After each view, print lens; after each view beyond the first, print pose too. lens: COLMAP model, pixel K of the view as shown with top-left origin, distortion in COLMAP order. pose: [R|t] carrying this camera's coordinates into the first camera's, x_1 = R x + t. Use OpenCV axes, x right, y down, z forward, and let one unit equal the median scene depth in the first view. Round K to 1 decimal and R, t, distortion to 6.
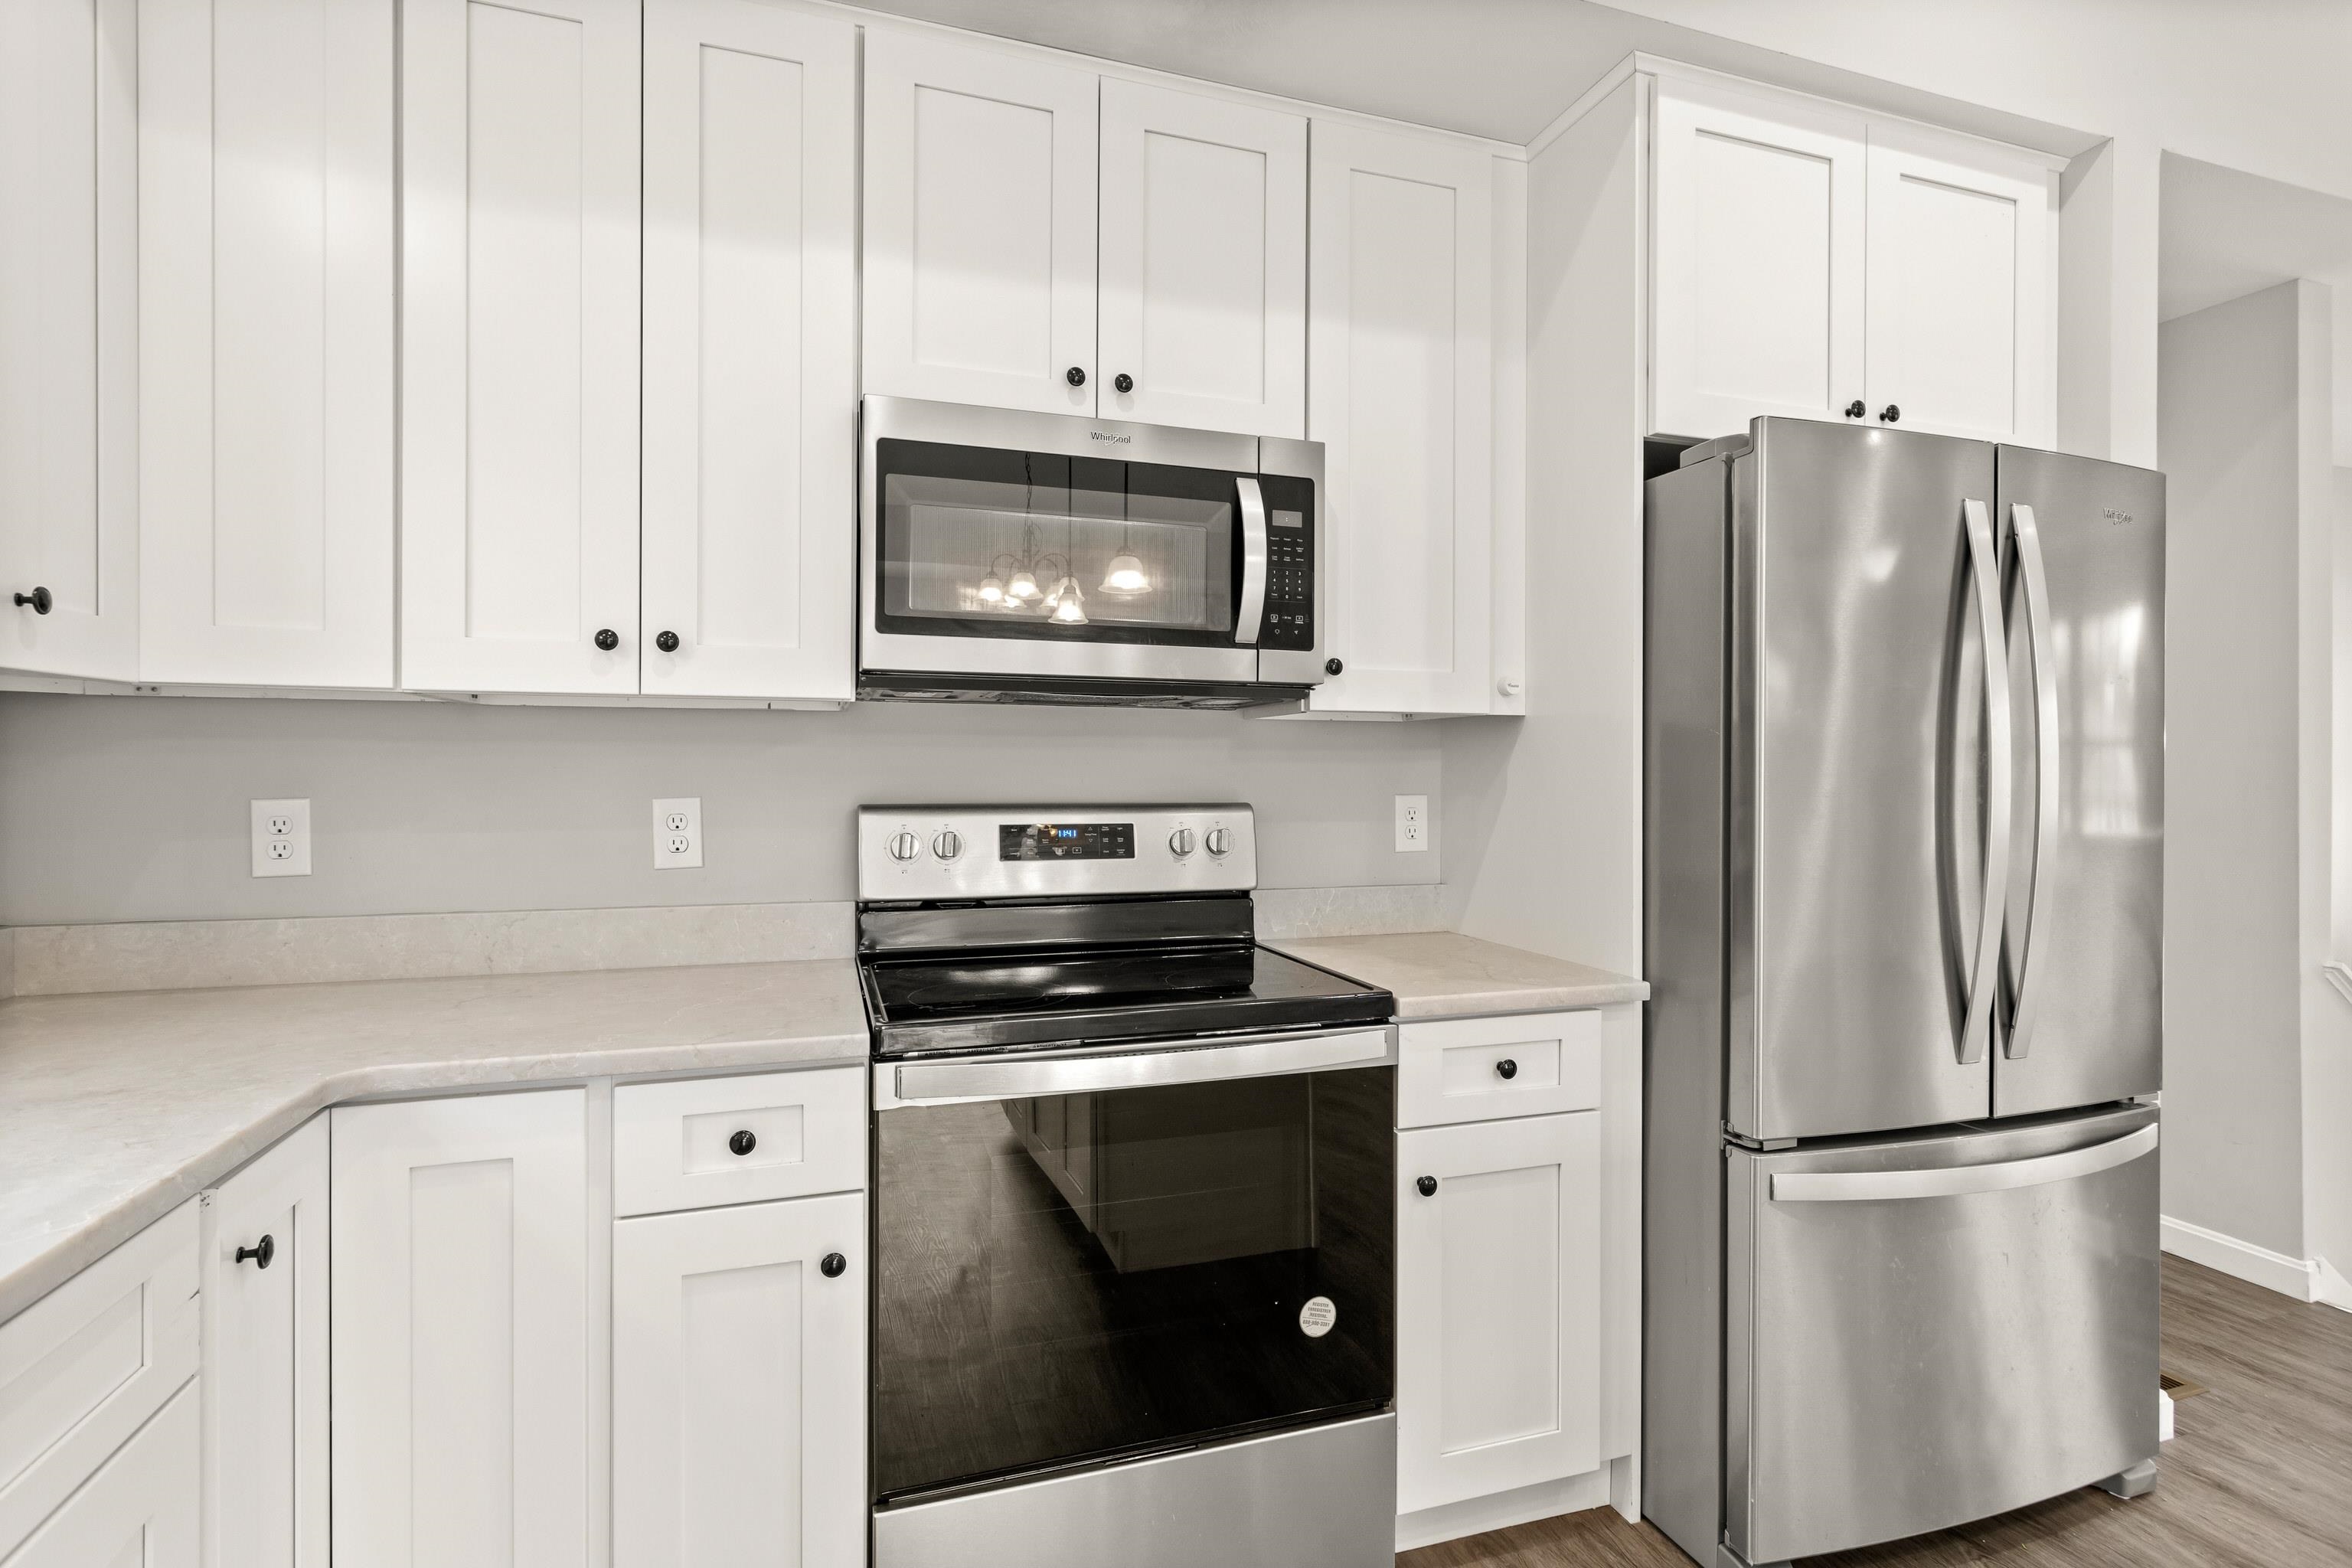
lens RADIAL K [[1119.5, 0, 1176.8], [0, 1119.5, 770.2], [0, 0, 1]] dist [0.001507, -0.000110]
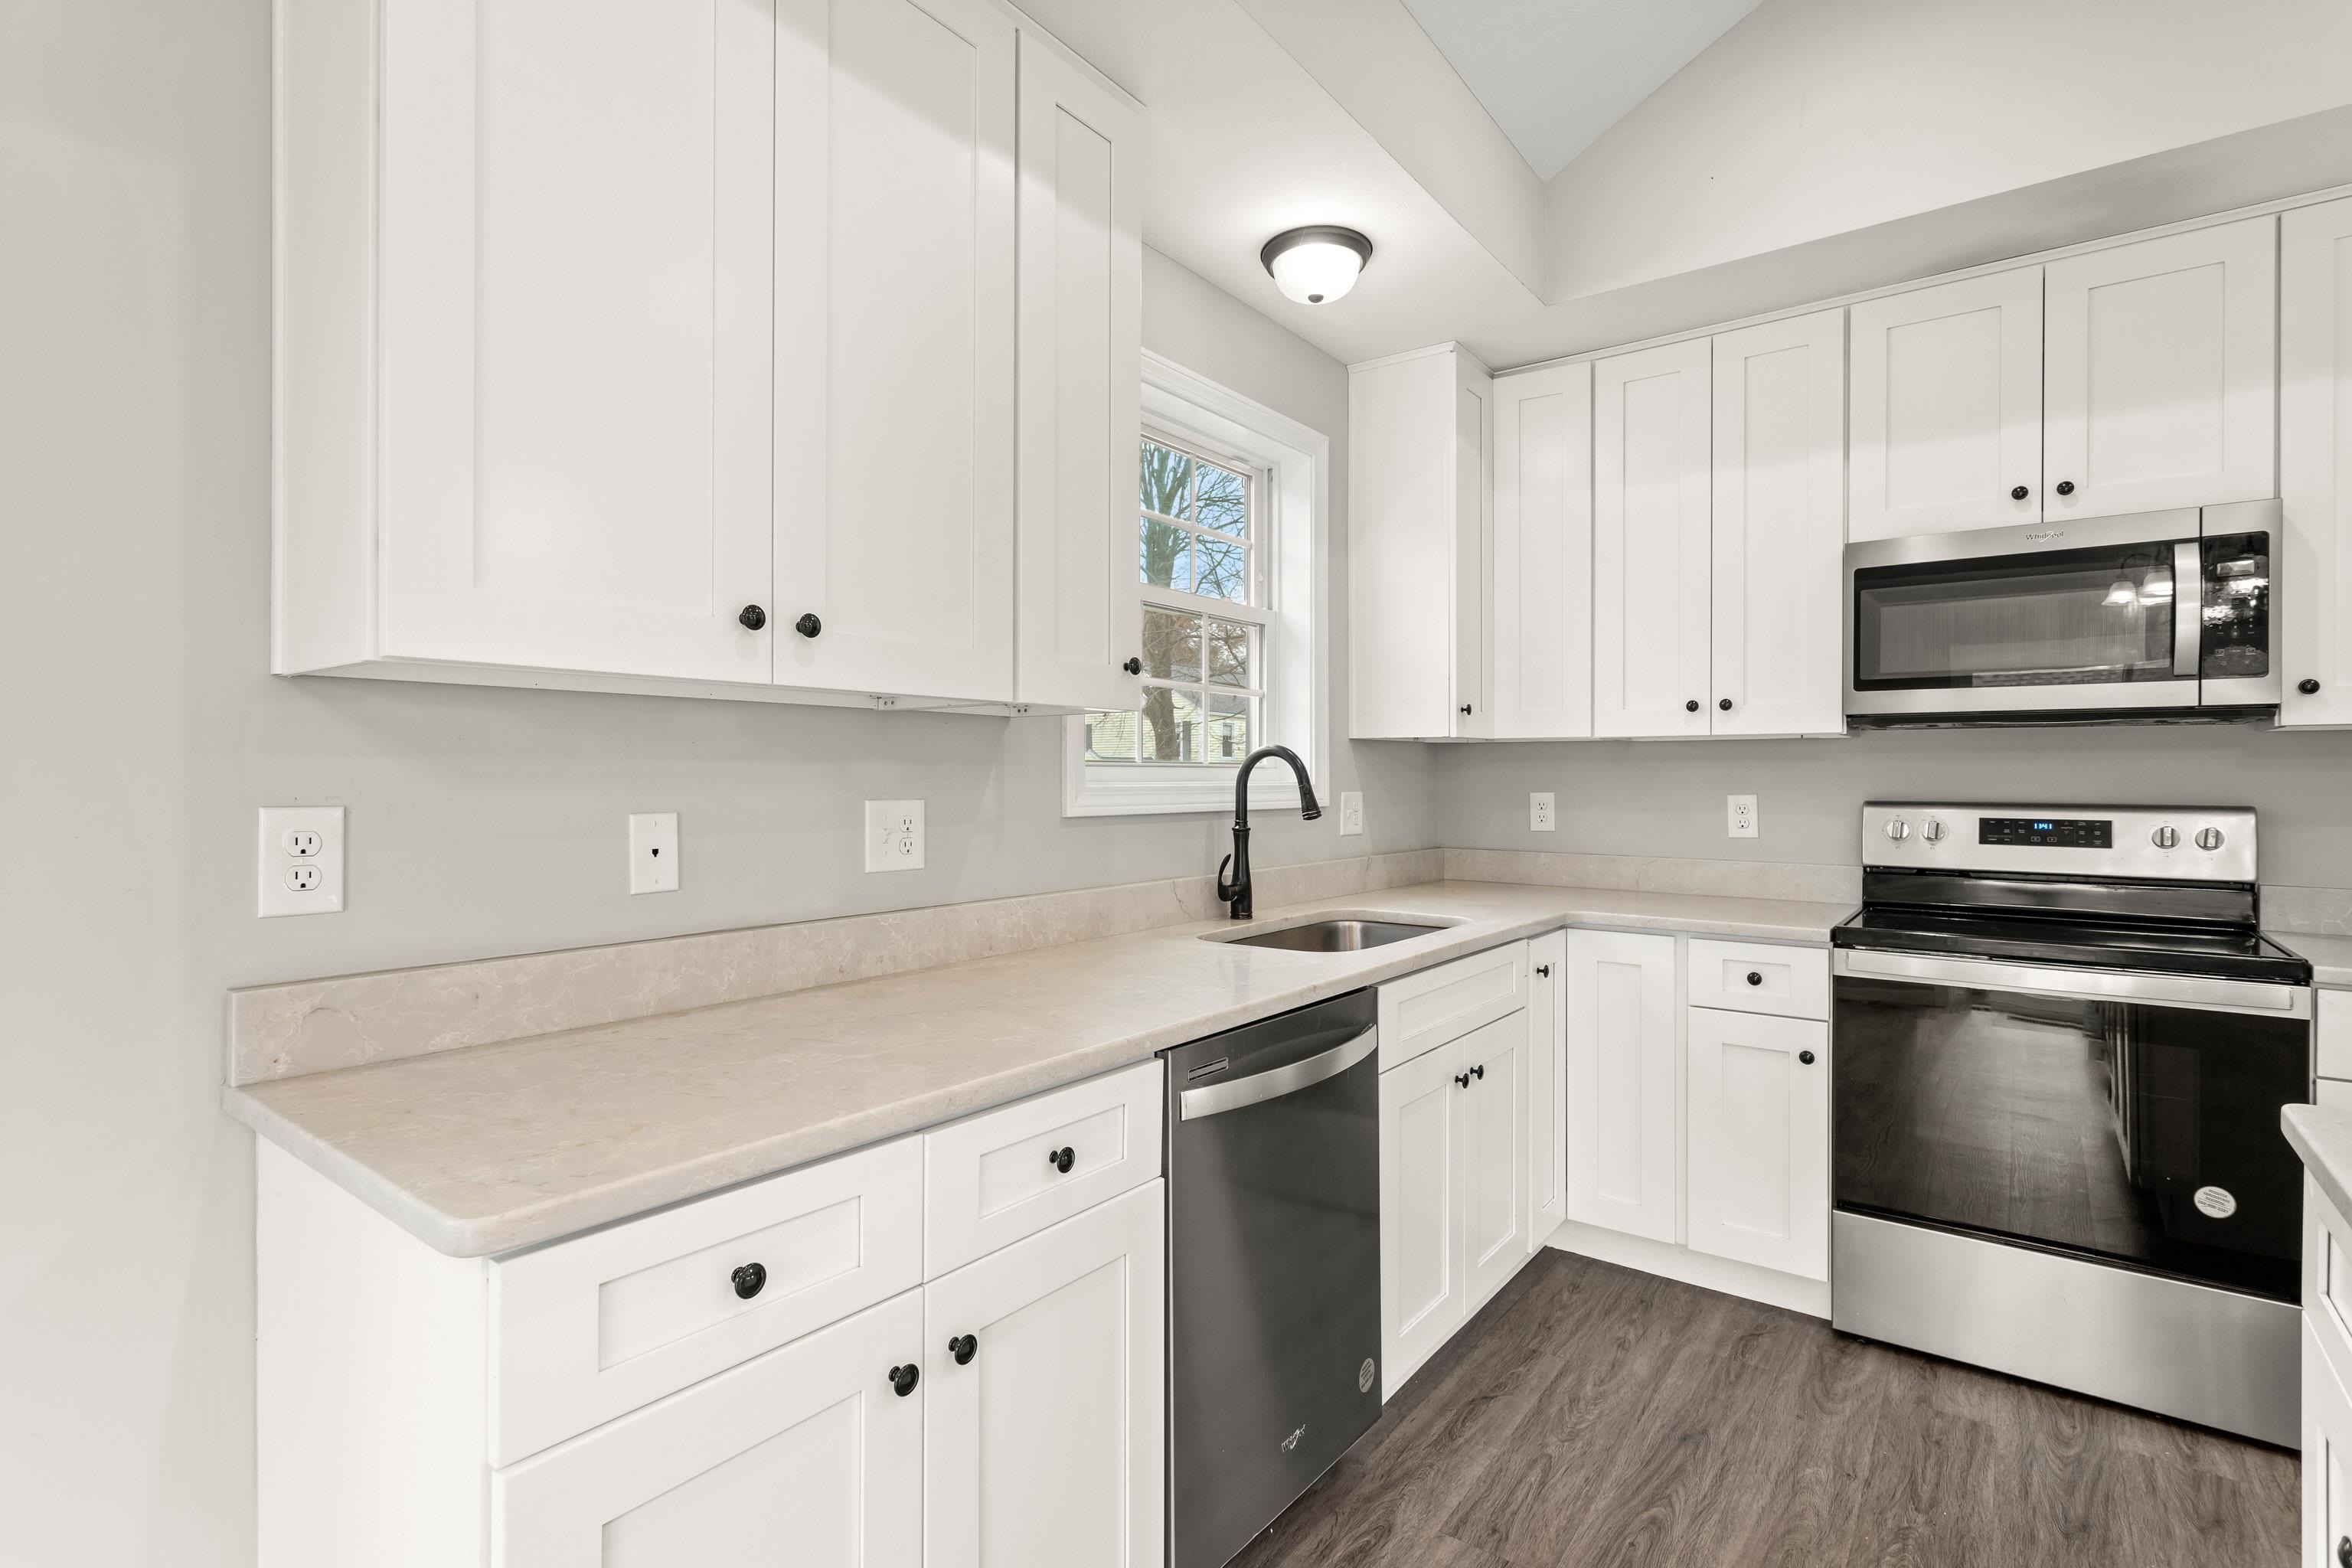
lens RADIAL K [[1119.5, 0, 1190.1], [0, 1119.5, 774.4], [0, 0, 1]] dist [0.001507, -0.000110]
pose [[0.576196, -0.002221, -0.817309, 0.444048], [0.001198, 0.999998, -0.001873, -0.002579], [0.817311, 0.000100, 0.576197, -0.626616]]
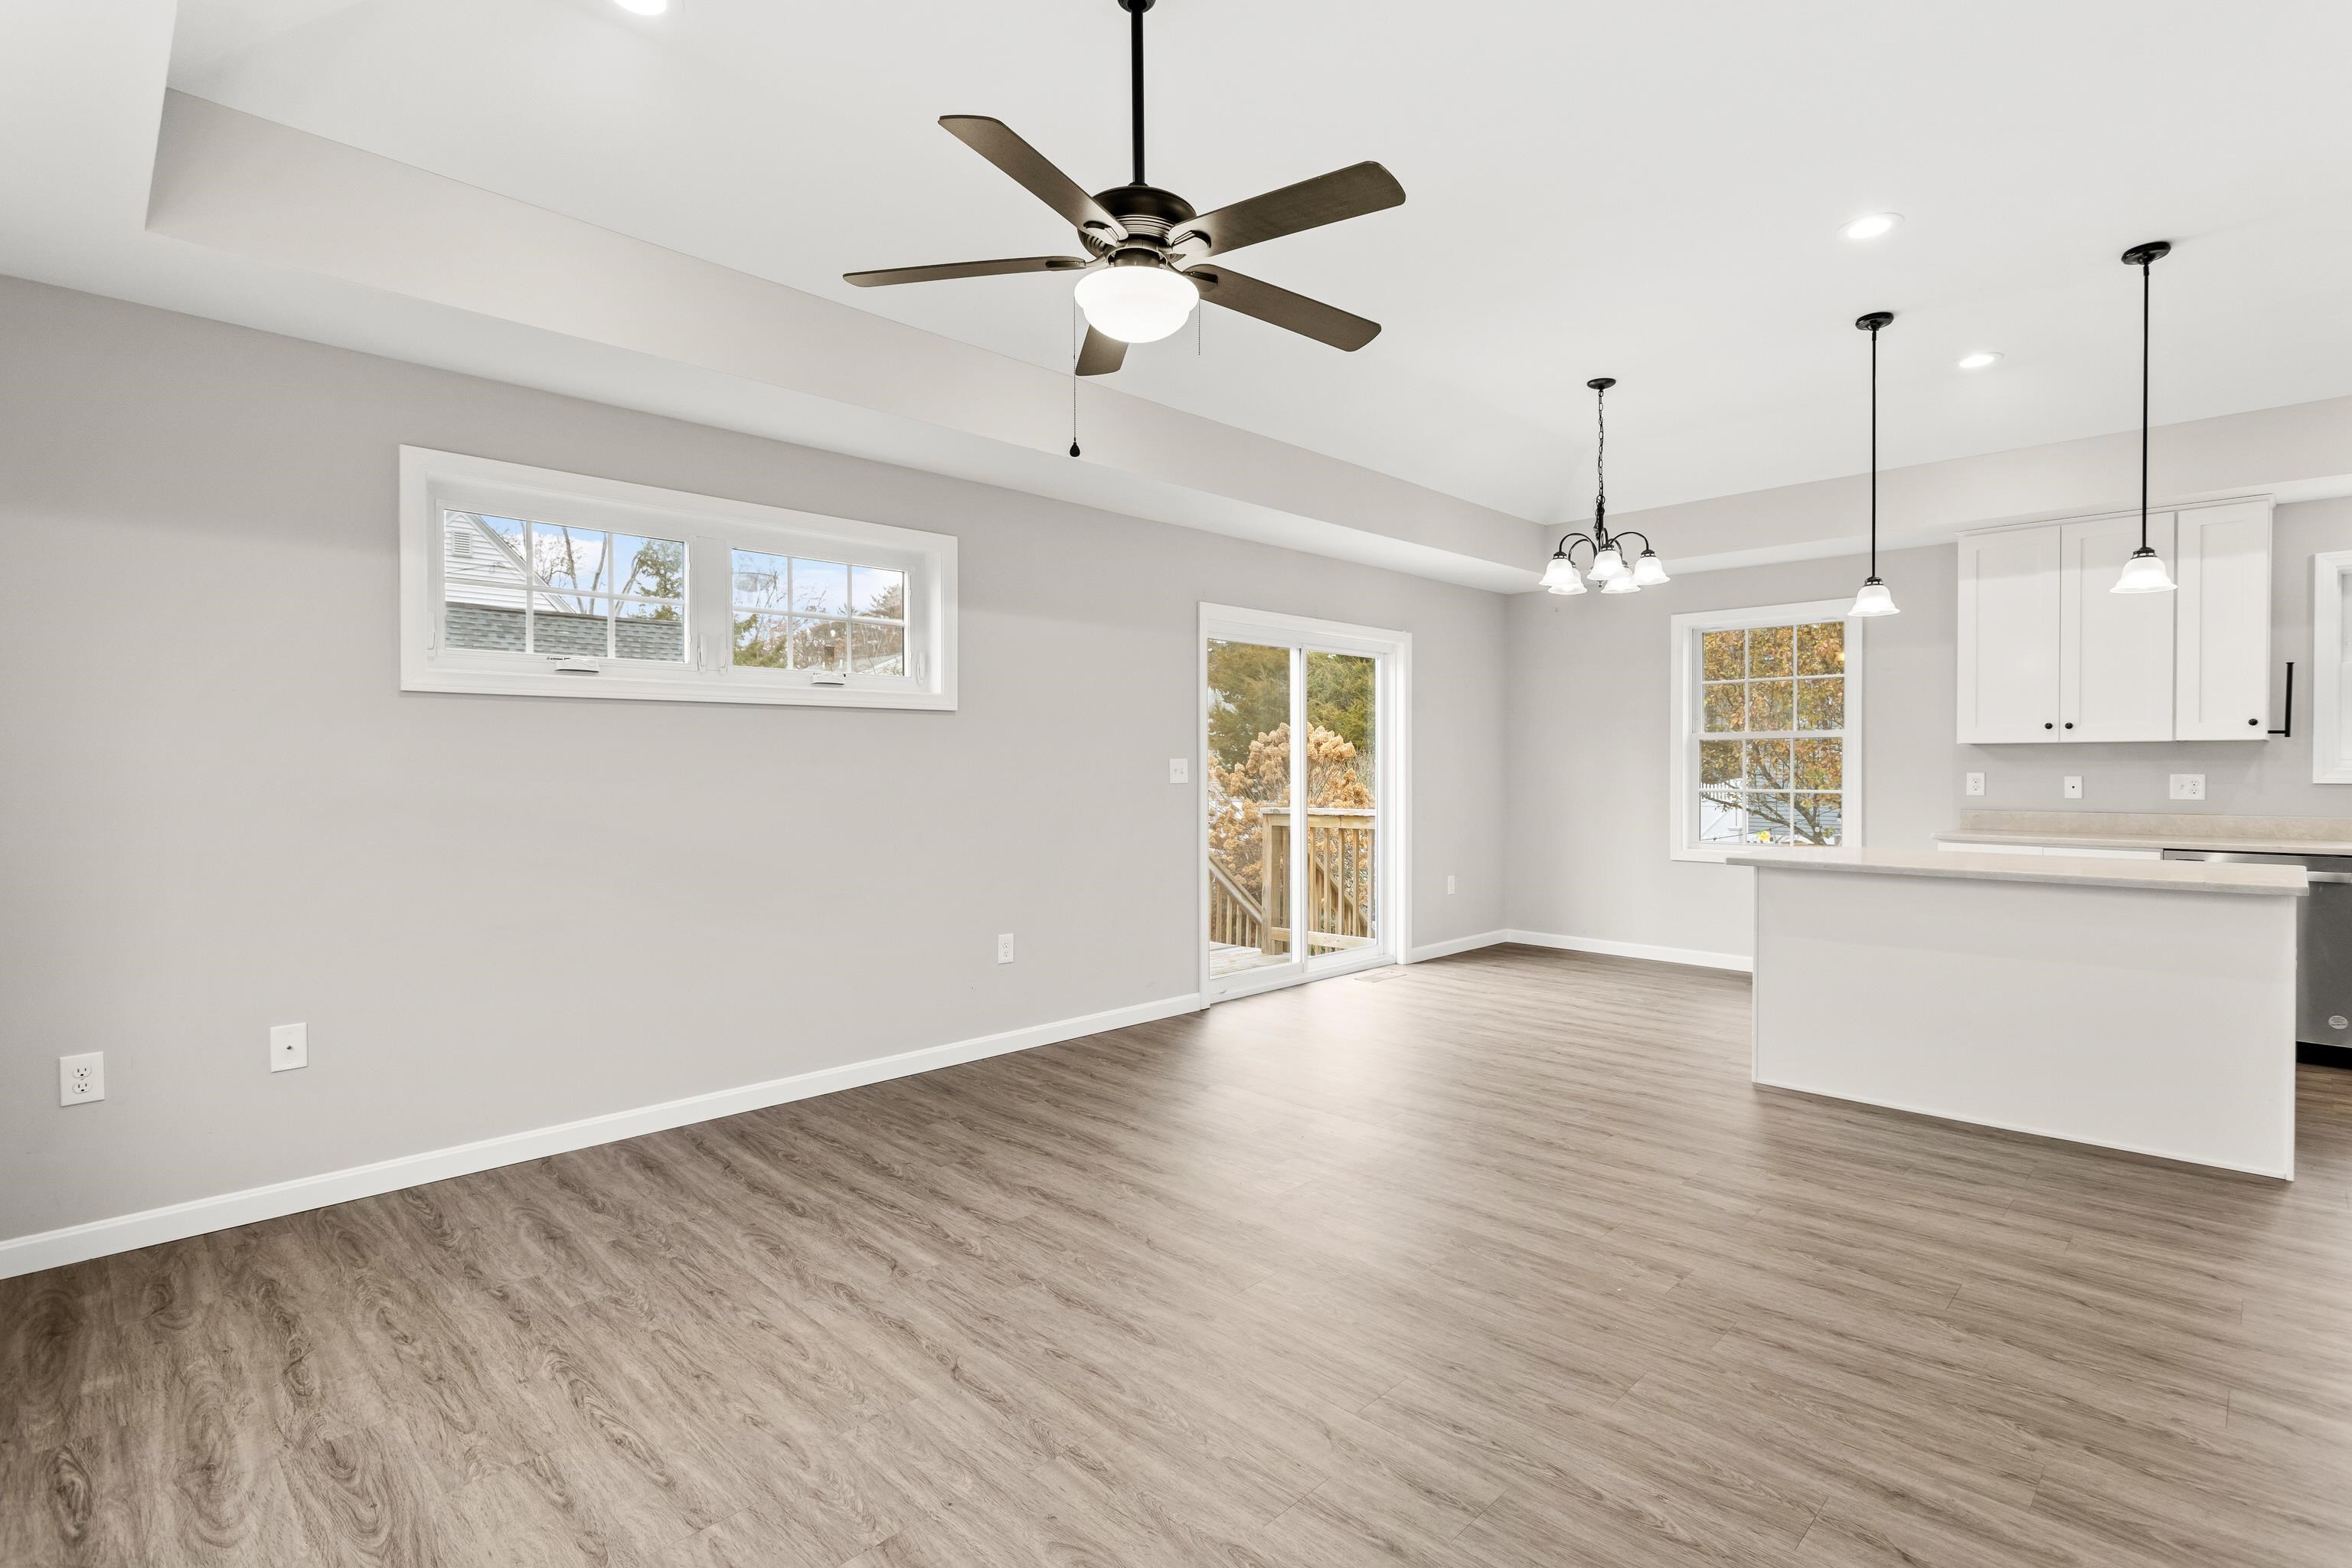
lens RADIAL K [[1119.5, 0, 1187.1], [0, 1119.5, 777.8], [0, 0, 1]] dist [0.001507, -0.000110]
pose [[-0.888964, 0.003536, -0.457963, 3.046200], [0.000822, 0.999981, 0.006125, 0.009478], [0.457976, 0.005068, -0.888950, 1.146364]]
